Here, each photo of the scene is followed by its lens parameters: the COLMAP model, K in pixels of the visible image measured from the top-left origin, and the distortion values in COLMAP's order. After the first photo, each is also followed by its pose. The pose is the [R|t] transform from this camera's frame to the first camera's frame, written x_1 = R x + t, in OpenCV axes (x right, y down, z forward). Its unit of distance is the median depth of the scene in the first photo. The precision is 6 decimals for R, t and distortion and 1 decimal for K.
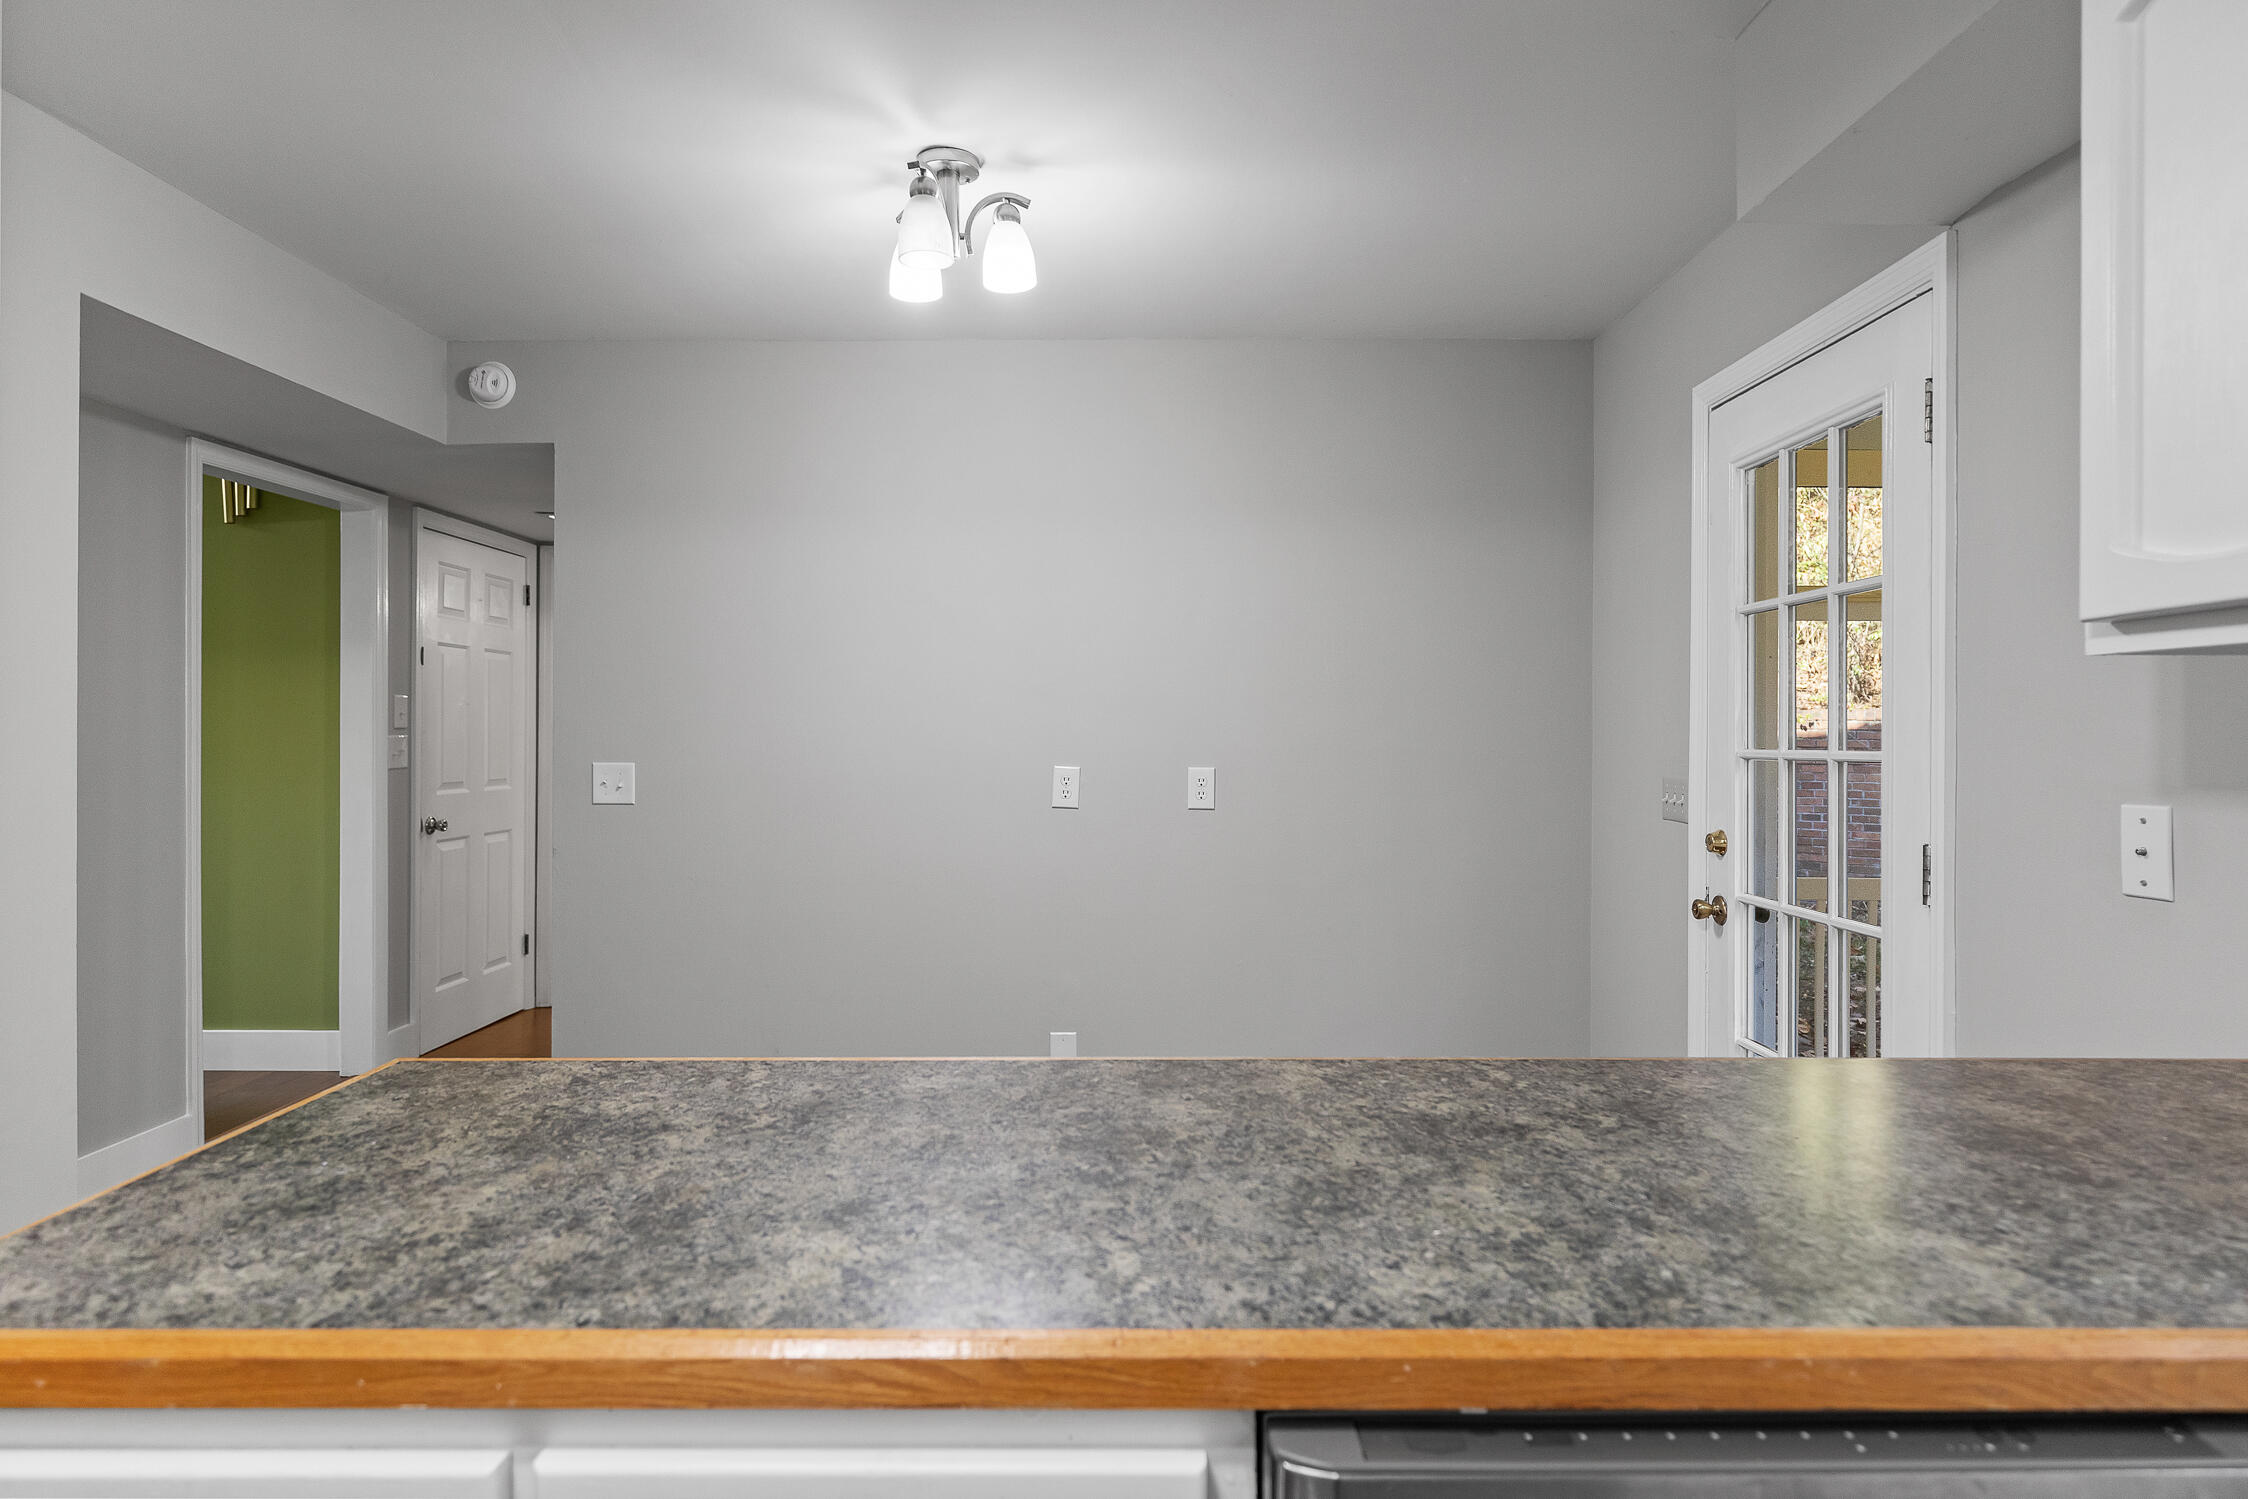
lens RADIAL K [[1229.7, 0, 1113.2], [0, 1229.7, 743.8], [0, 0, 1]] dist [0.002115, -0.001644]
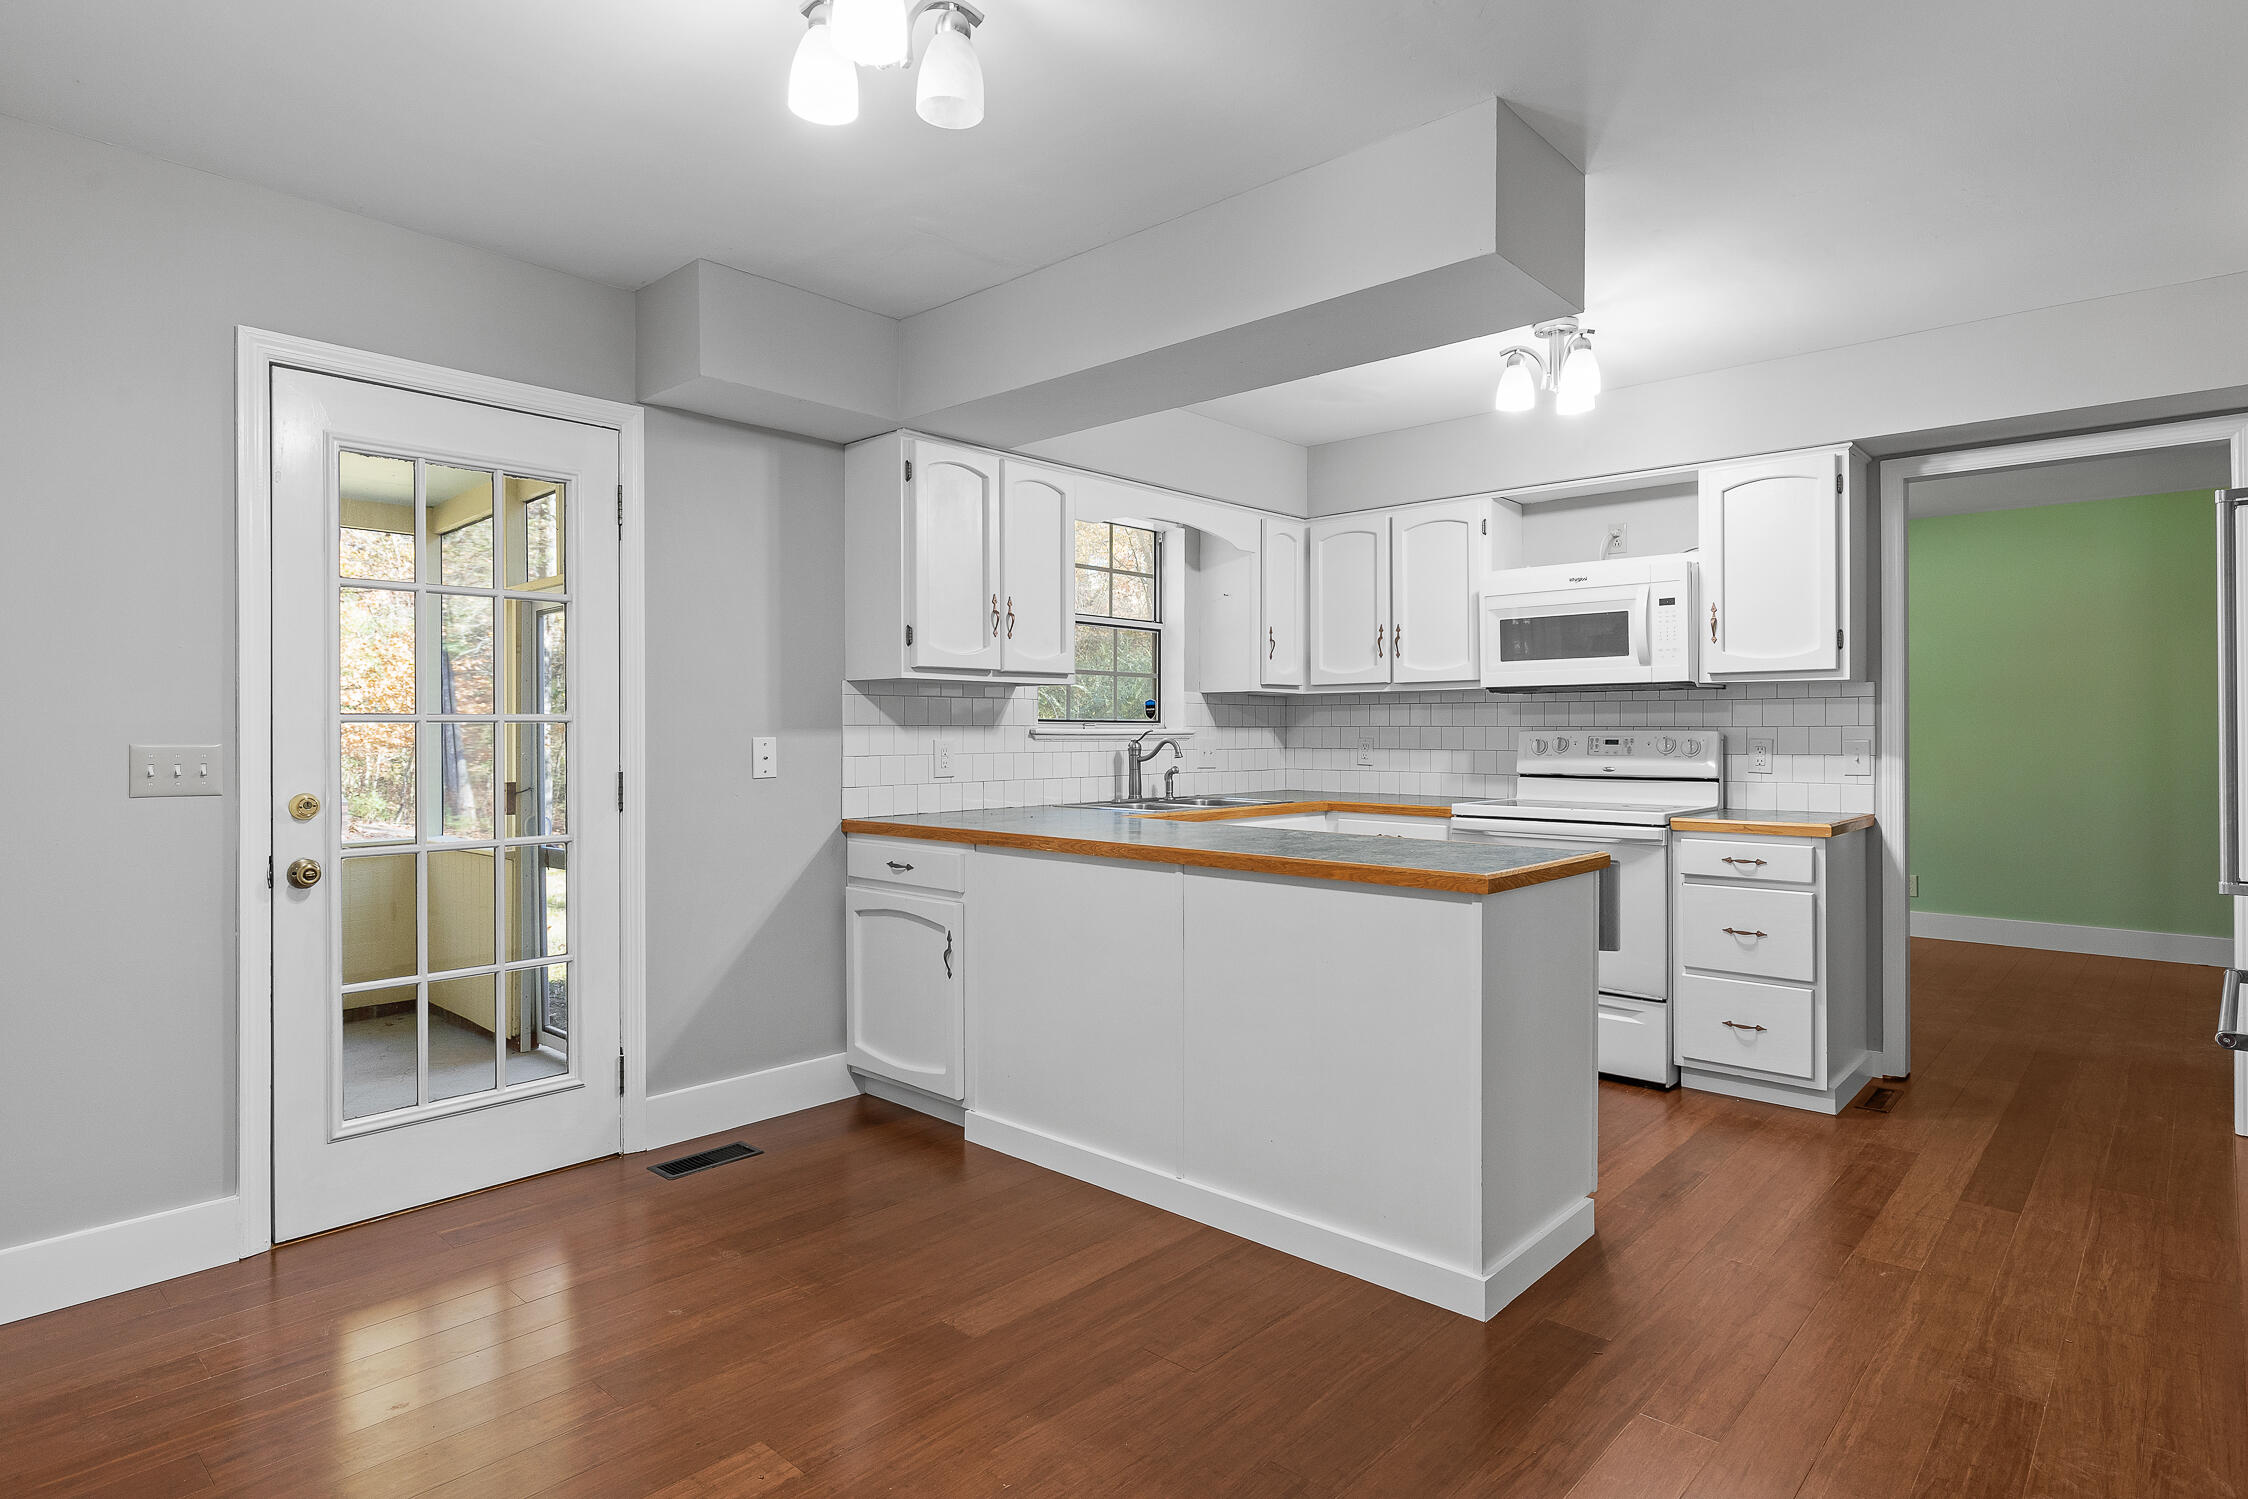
lens RADIAL K [[1229.7, 0, 1122.0], [0, 1229.7, 733.5], [0, 0, 1]] dist [0.002115, -0.001644]
pose [[-0.755468, -0.005586, 0.655162, -0.685326], [0.002536, 0.999931, 0.011450, 0.010898], [-0.655181, 0.010312, -0.755401, 1.353033]]
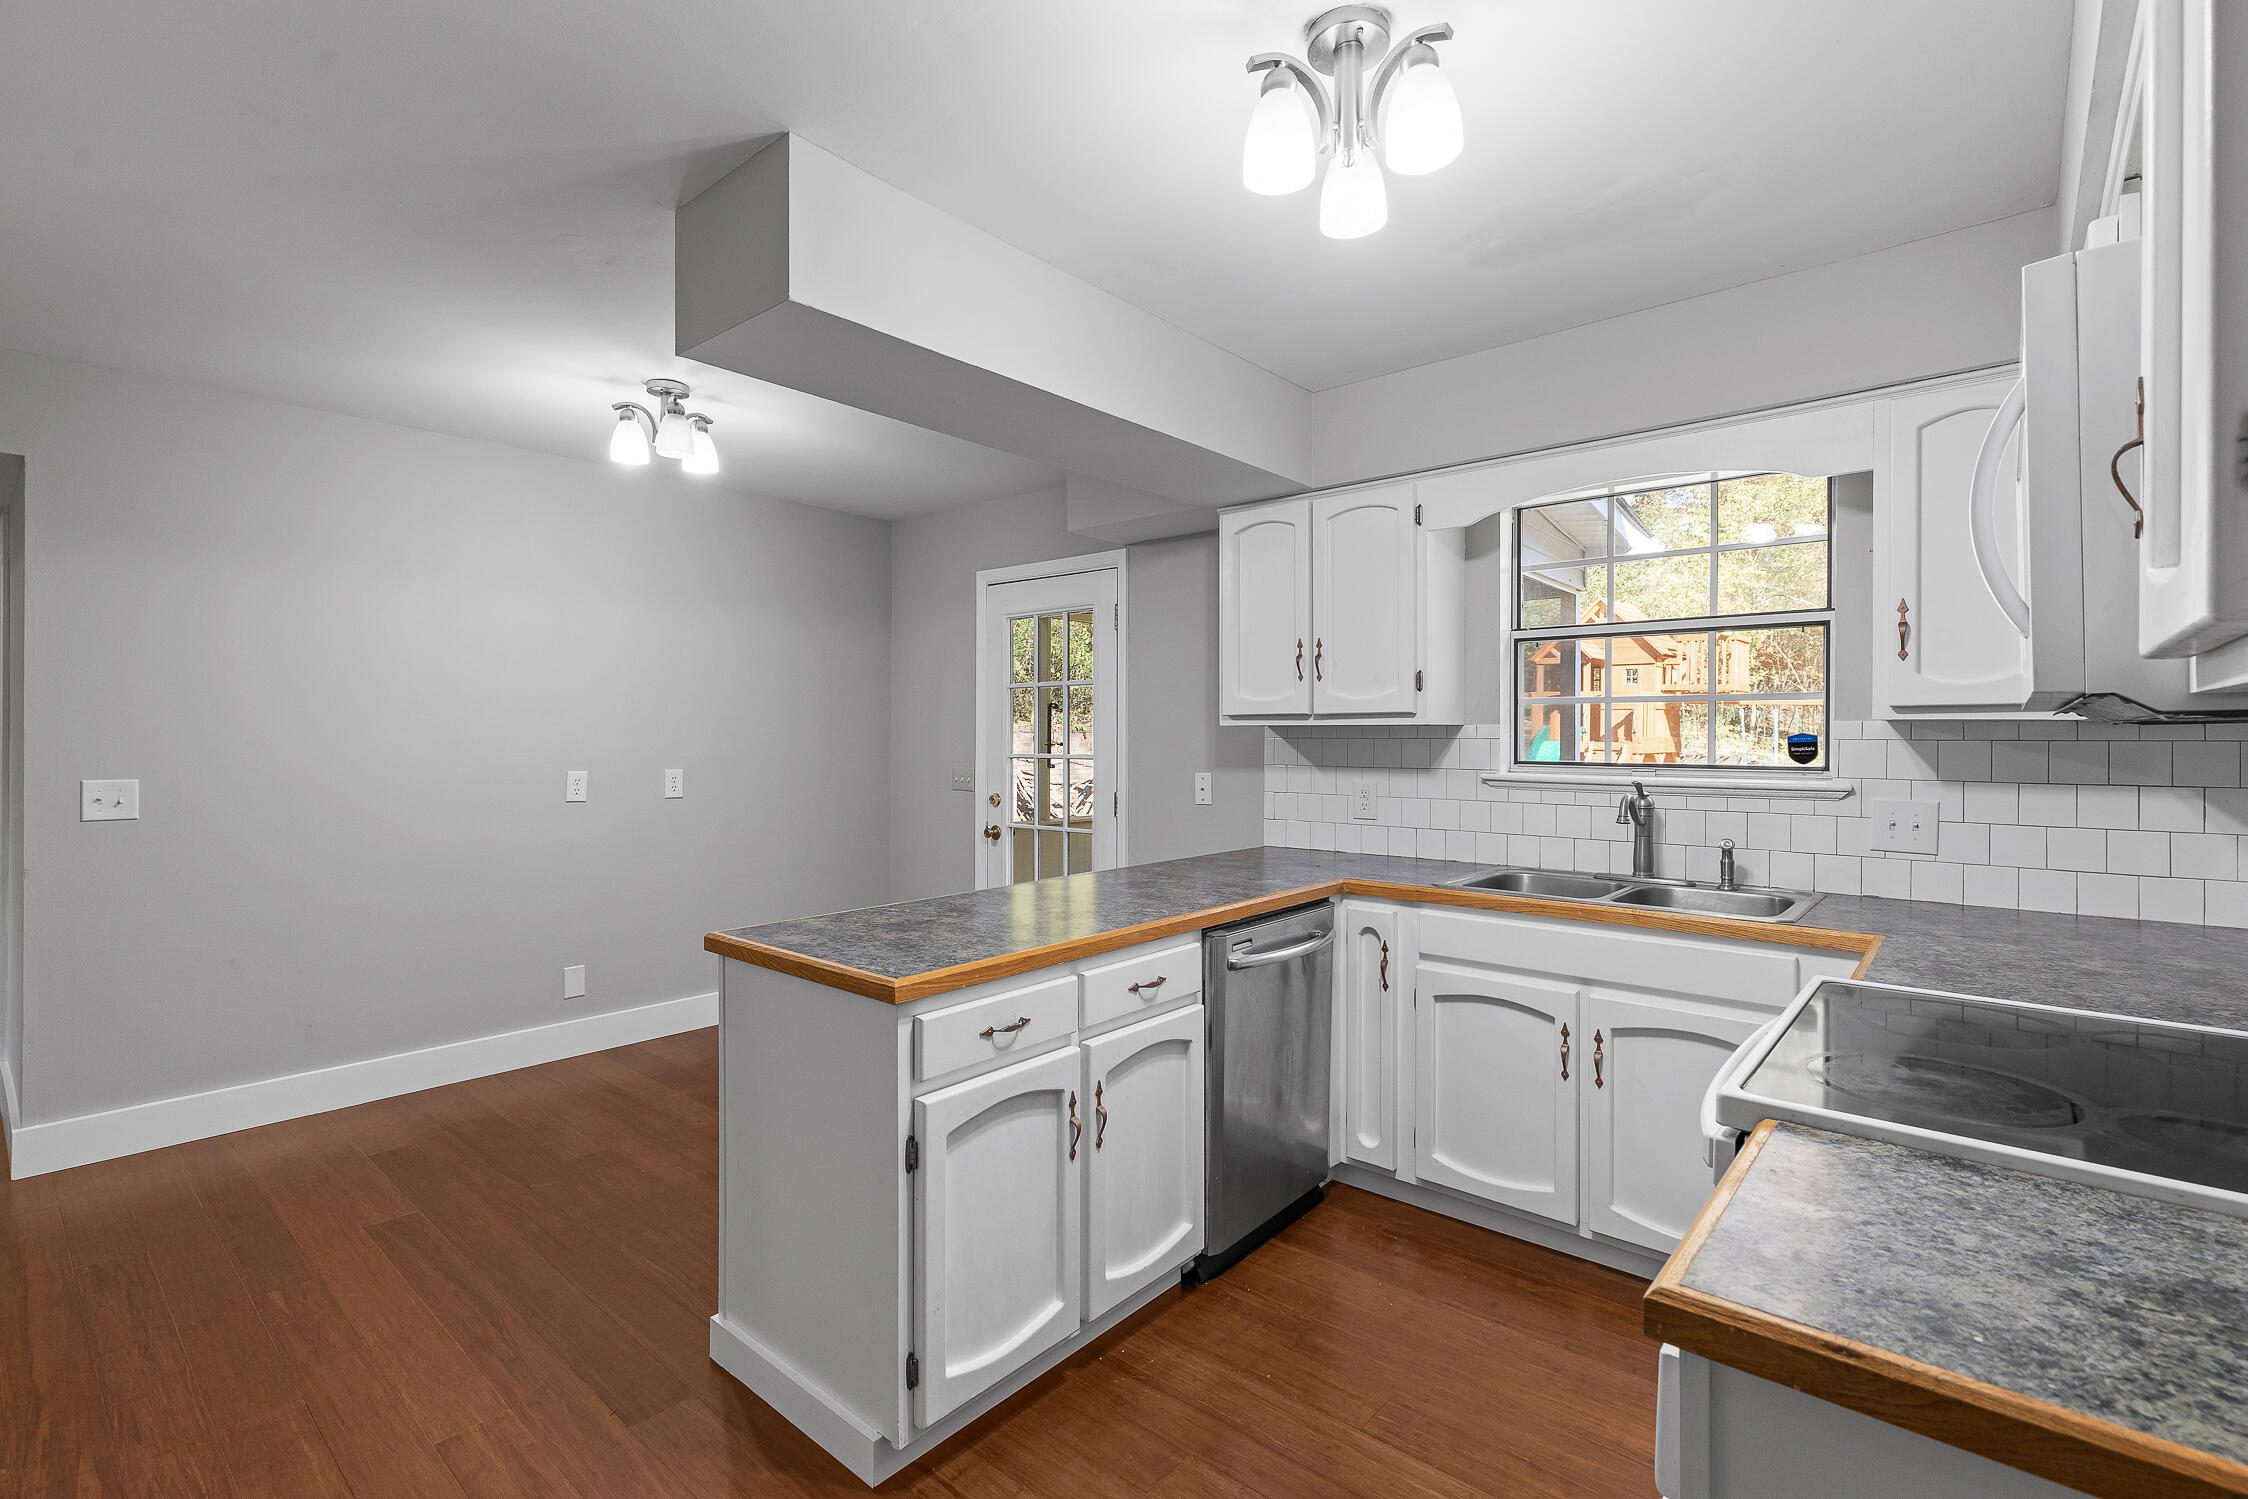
lens RADIAL K [[1011.1, 0, 1105.0], [0, 1011.1, 749.6], [0, 0, 1]] dist [-0.009930, 0.000671]
pose [[0.653520, -0.010119, 0.756842, -0.669417], [0.005361, 0.999947, 0.008740, -0.016577], [-0.756890, -0.001654, 0.653540, -0.233453]]
